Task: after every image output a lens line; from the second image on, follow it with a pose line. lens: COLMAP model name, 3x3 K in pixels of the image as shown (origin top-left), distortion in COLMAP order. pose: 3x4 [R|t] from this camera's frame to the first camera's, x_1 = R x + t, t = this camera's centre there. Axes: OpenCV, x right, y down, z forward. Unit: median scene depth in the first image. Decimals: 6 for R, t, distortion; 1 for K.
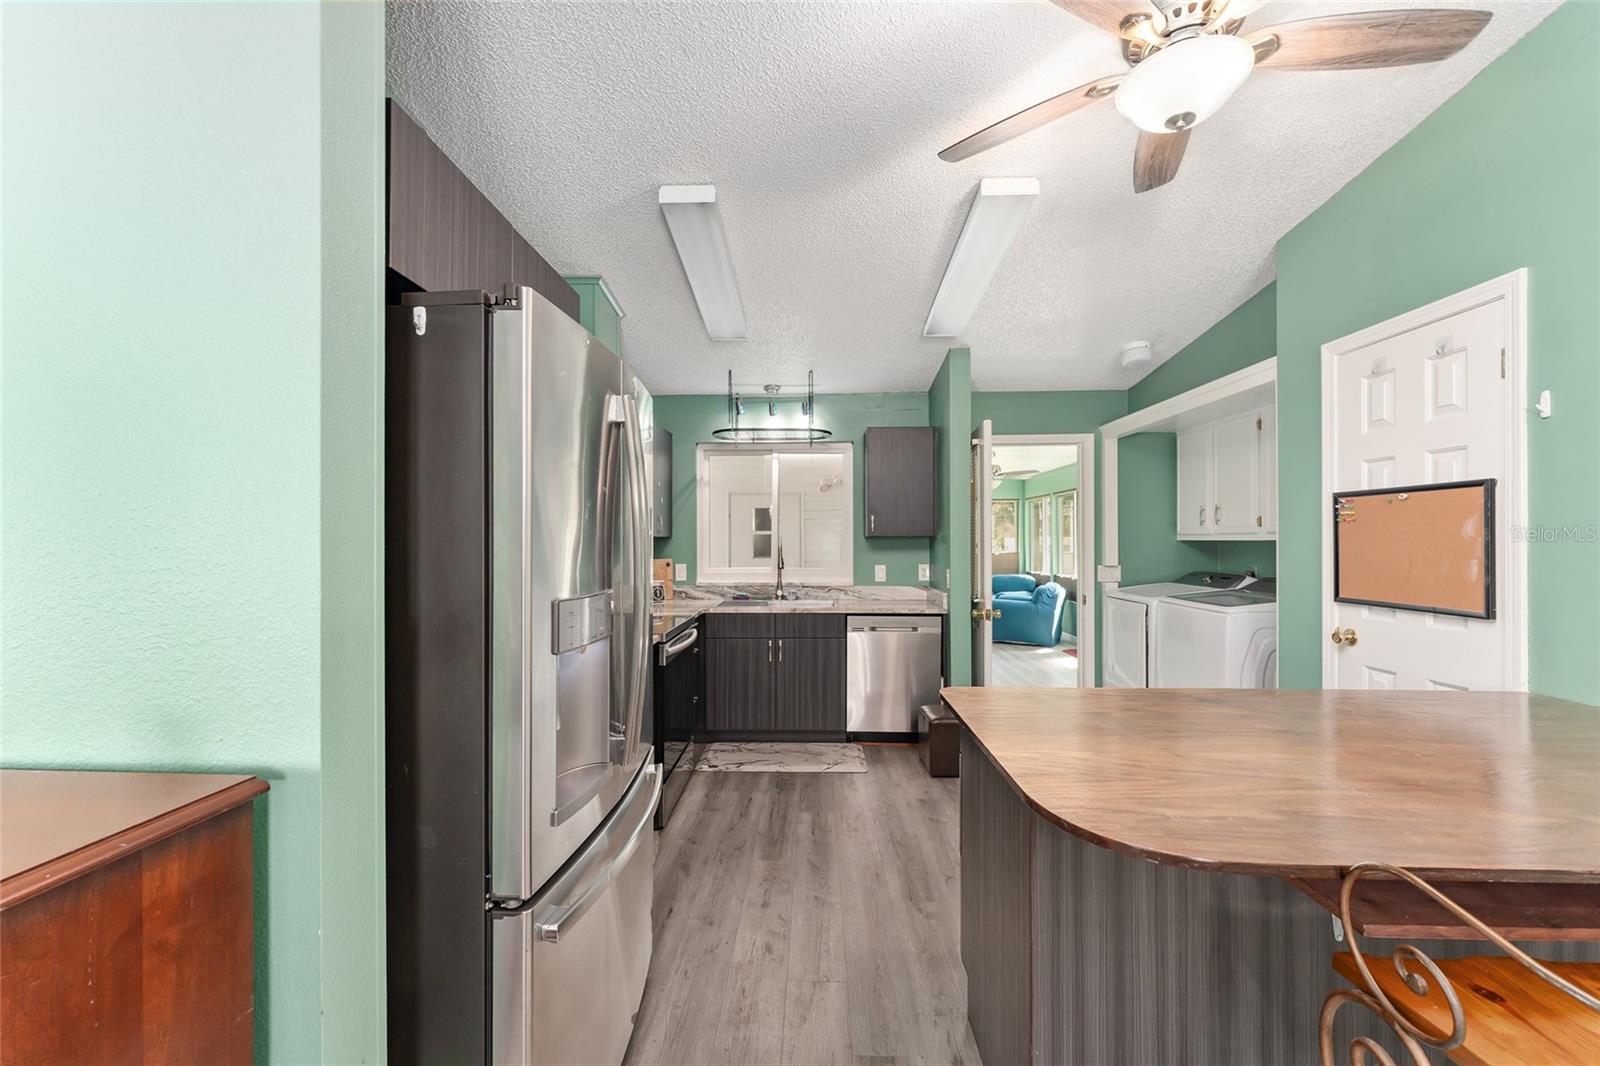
lens RADIAL K [[641.1, 0, 791.0], [0, 641.1, 537.8], [0, 0, 1]] dist [0.002070, -0.000671]
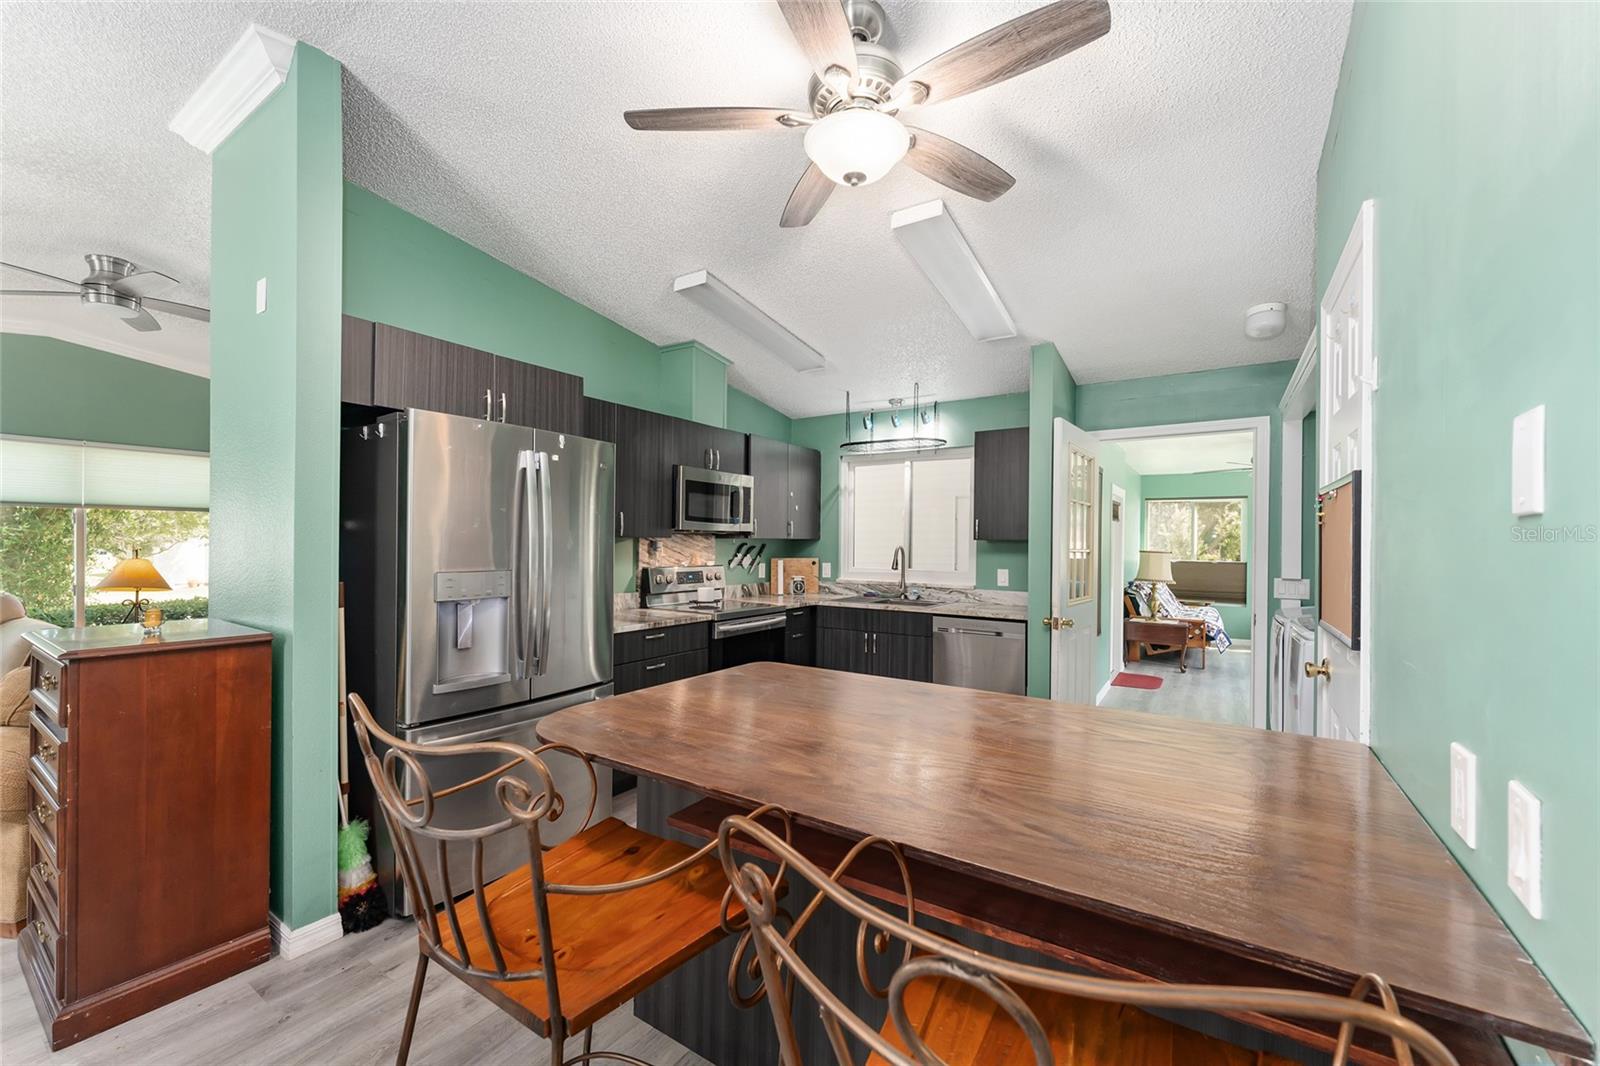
lens RADIAL K [[641.1, 0, 789.4], [0, 641.1, 538.1], [0, 0, 1]] dist [0.002070, -0.000671]
pose [[0.853116, 0.005795, -0.521690, 0.375173], [-0.007750, 0.999969, -0.001566, -0.001210], [0.521664, 0.005379, 0.853134, -0.012283]]
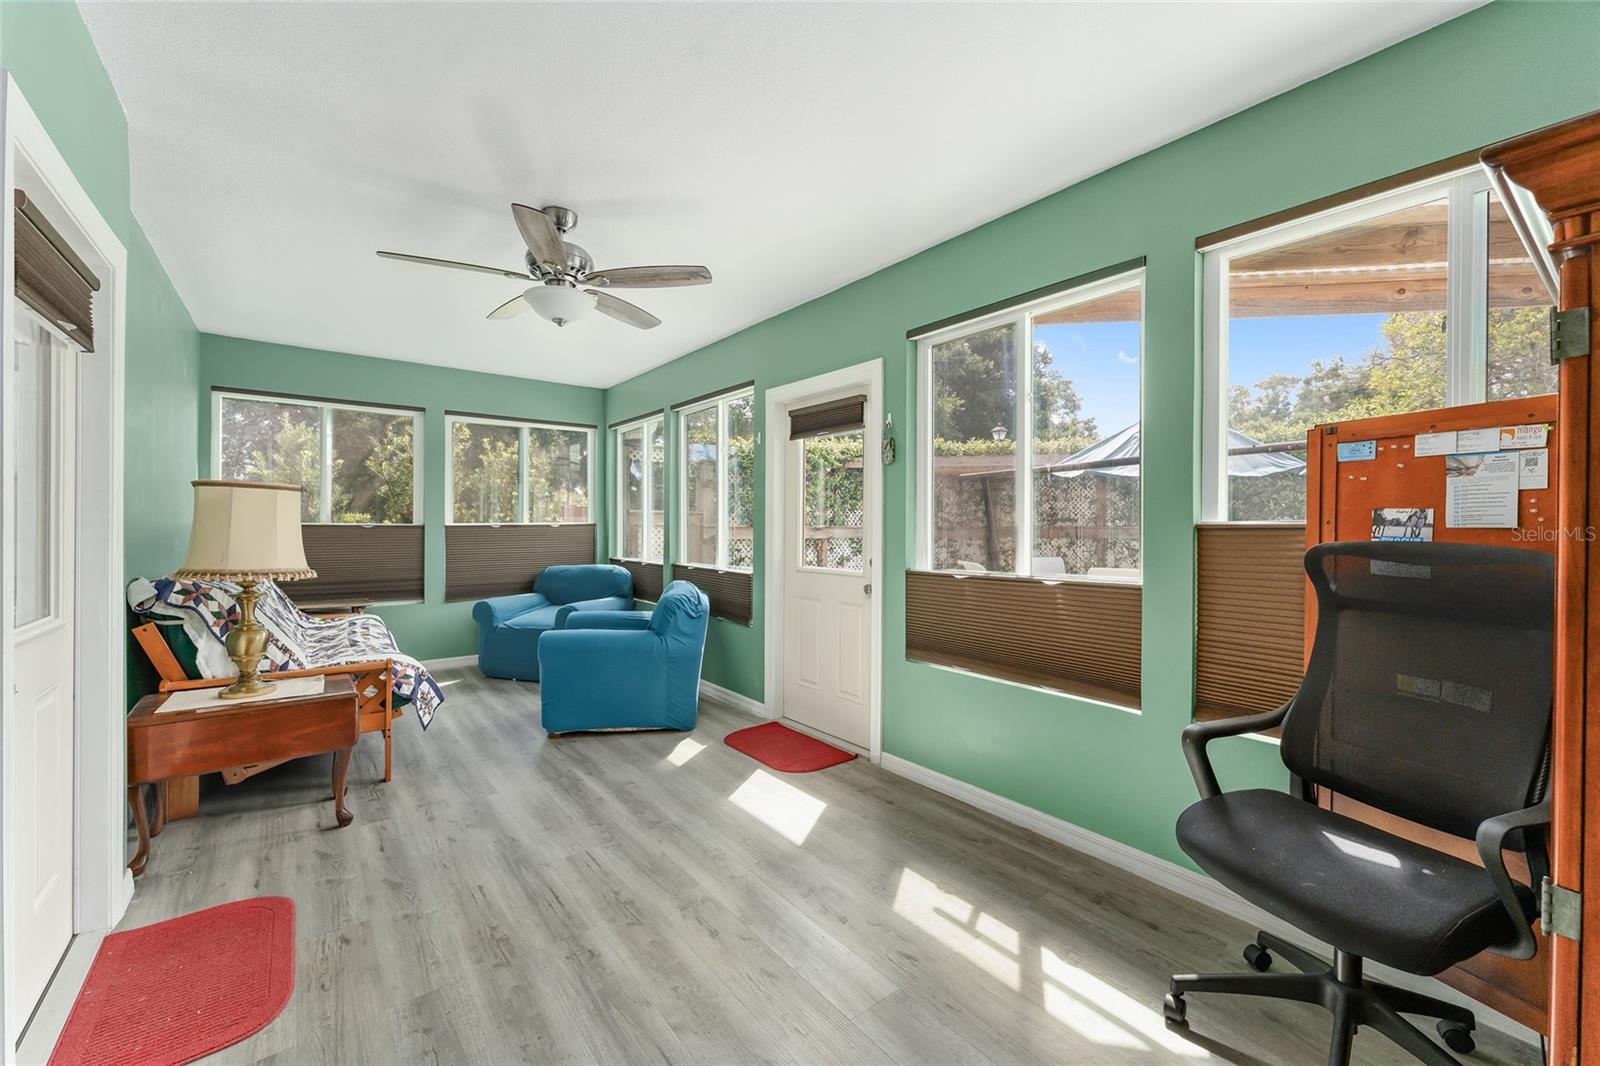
lens RADIAL K [[641.1, 0, 805.5], [0, 641.1, 528.2], [0, 0, 1]] dist [0.002070, -0.000671]
pose [[0.760457, -0.000118, 0.649388, 0.323783], [-0.006848, 0.999943, 0.008202, 0.049785], [-0.649352, -0.010684, 0.760413, 1.109836]]
